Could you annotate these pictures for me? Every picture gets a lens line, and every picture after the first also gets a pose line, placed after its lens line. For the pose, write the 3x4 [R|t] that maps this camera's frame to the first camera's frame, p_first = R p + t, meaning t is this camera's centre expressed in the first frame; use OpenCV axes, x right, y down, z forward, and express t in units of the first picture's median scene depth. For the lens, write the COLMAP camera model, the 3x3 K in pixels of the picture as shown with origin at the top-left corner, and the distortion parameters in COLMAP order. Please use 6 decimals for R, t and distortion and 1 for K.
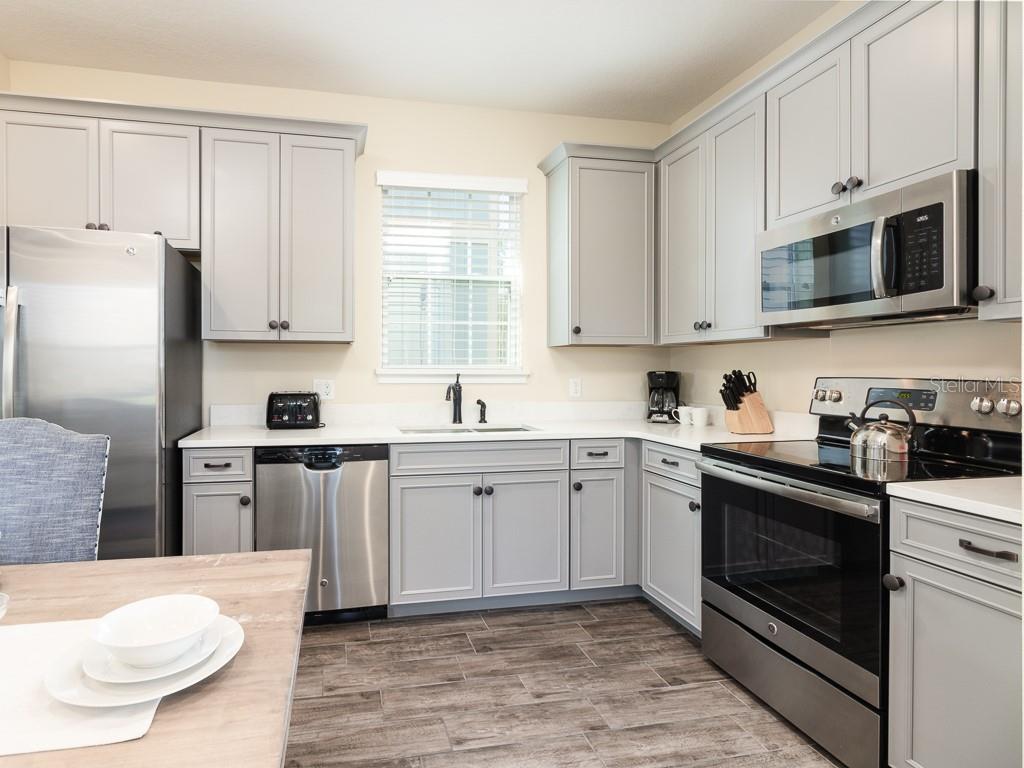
lens RADIAL K [[533.0, 0, 435.3], [0, 533.0, 370.1], [0, 0, 1]] dist [0.002211, 0.000810]
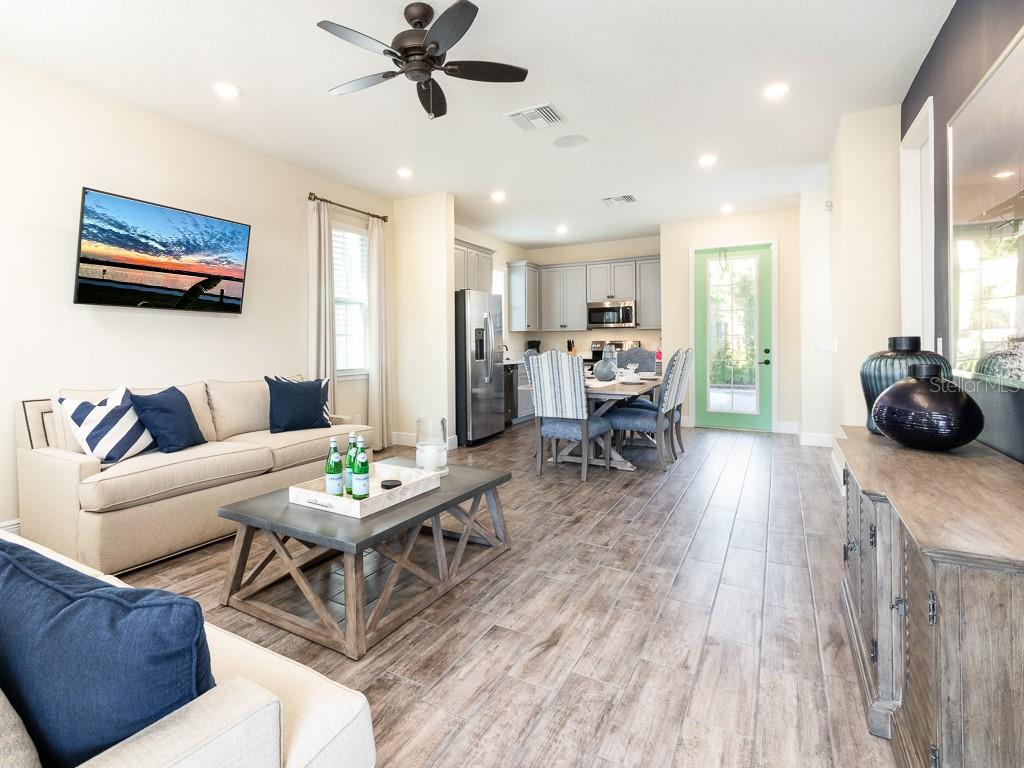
lens RADIAL K [[541.6, 0, 430.2], [0, 541.6, 348.8], [0, 0, 1]] dist [-0.001145, 0.000163]
pose [[0.689223, -0.011532, 0.724458, -2.828983], [0.010863, 0.999925, 0.005582, 0.032535], [-0.724468, 0.004023, 0.689297, -0.804135]]
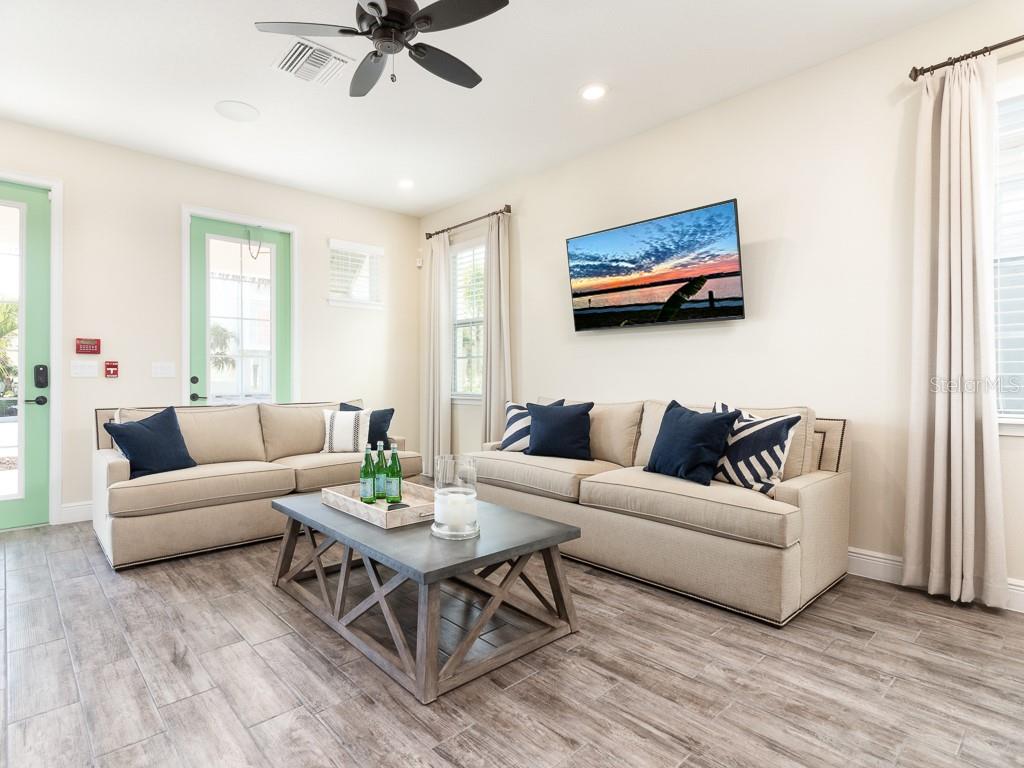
lens RADIAL K [[533.5, 0, 446.2], [0, 533.5, 367.8], [0, 0, 1]] dist [0.001961, 0.000761]
pose [[0.483506, -0.019883, -0.875115, -1.089305], [0.000363, 0.999746, -0.022514, 0.074971], [0.875341, 0.010568, 0.483391, -0.376053]]
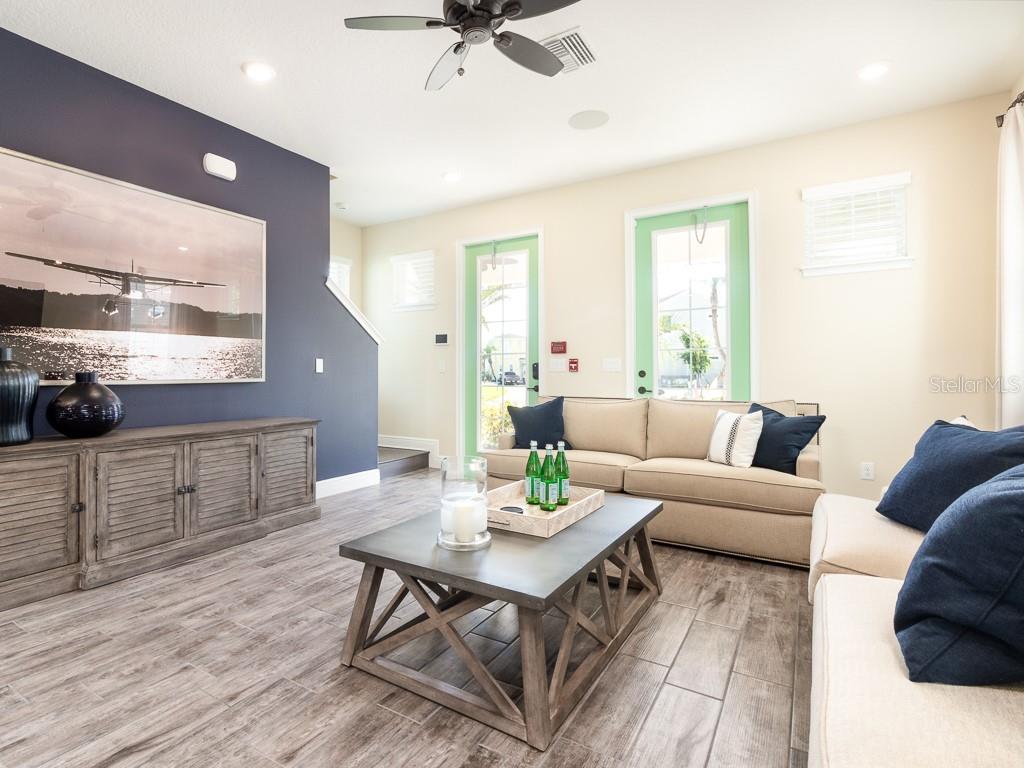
lens RADIAL K [[529.0, 0, 458.6], [0, 529.0, 365.5], [0, 0, 1]] dist [-0.000235, -0.000484]
pose [[-0.700619, -0.011304, -0.713446, -1.293435], [-0.001622, 0.999897, -0.014250, 0.072832], [0.713534, -0.008826, -0.700565, 0.663372]]
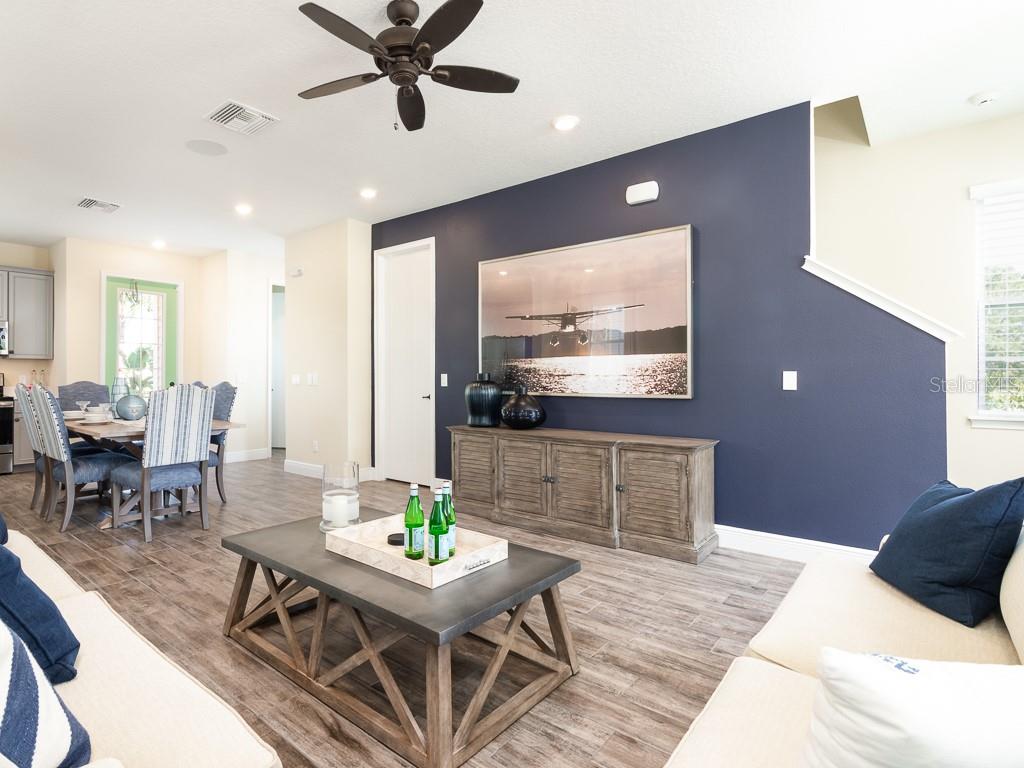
lens RADIAL K [[540.8, 0, 437.3], [0, 540.8, 370.5], [0, 0, 1]] dist [-0.000328, -0.000124]
pose [[-0.606568, 0.008064, 0.794991, -2.878592], [0.002100, 0.999961, -0.008541, 0.029995], [-0.795029, -0.003511, -0.606561, 0.593151]]
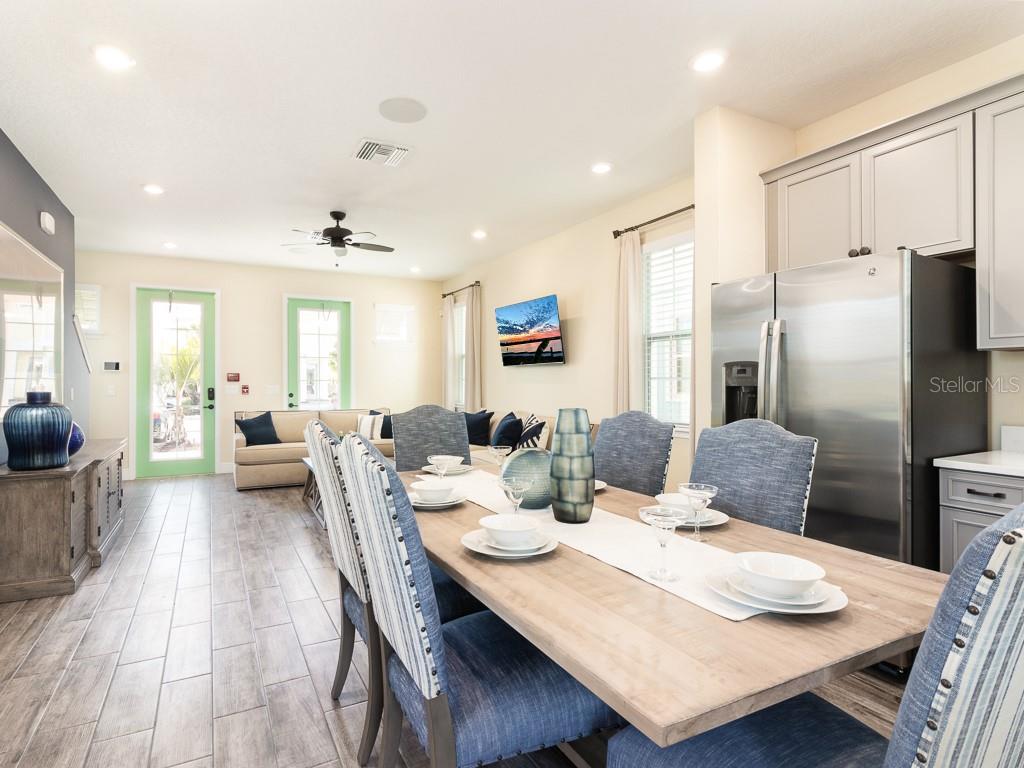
lens RADIAL K [[532.3, 0, 469.6], [0, 532.3, 379.1], [0, 0, 1]] dist [-0.000268, -0.000410]
pose [[0.262995, -0.007104, -0.964771, 0.211423], [-0.002090, 0.999966, -0.007933, 0.000041], [0.964795, 0.004103, 0.262971, -0.043536]]
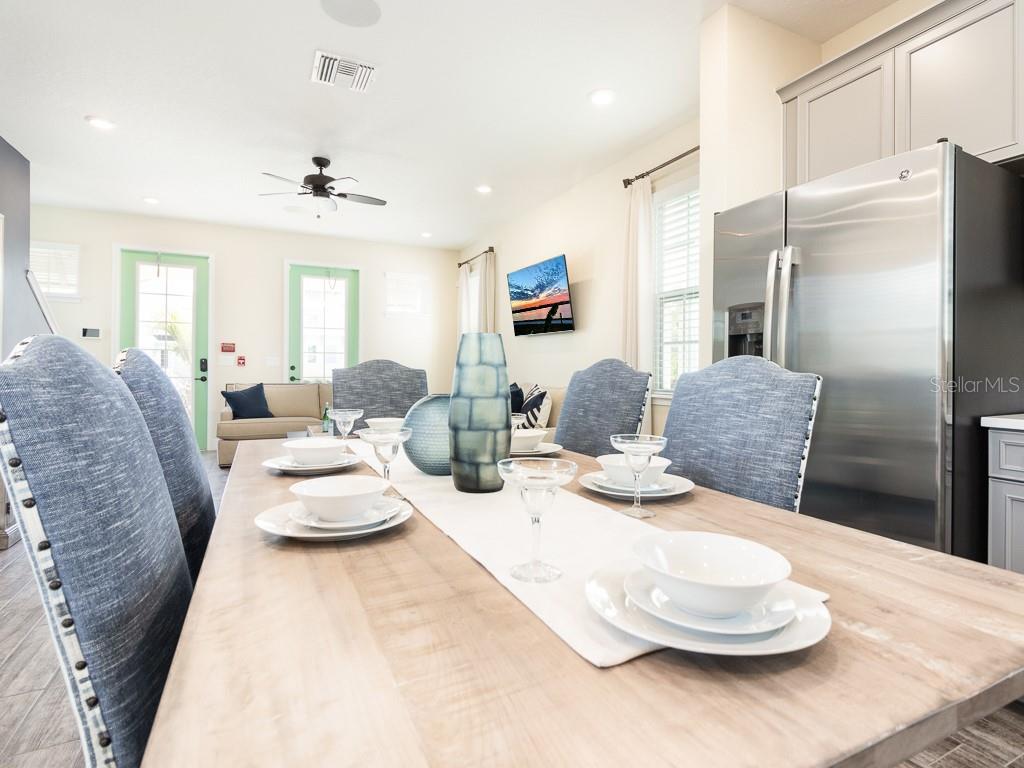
lens RADIAL K [[528.0, 0, 518.4], [0, 528.0, 367.5], [0, 0, 1]] dist [-0.000793, -0.000670]
pose [[0.267991, -0.001987, -0.963419, 0.043761], [-0.010422, 0.999933, -0.004961, 0.074203], [0.963365, 0.011371, 0.267952, 0.192785]]
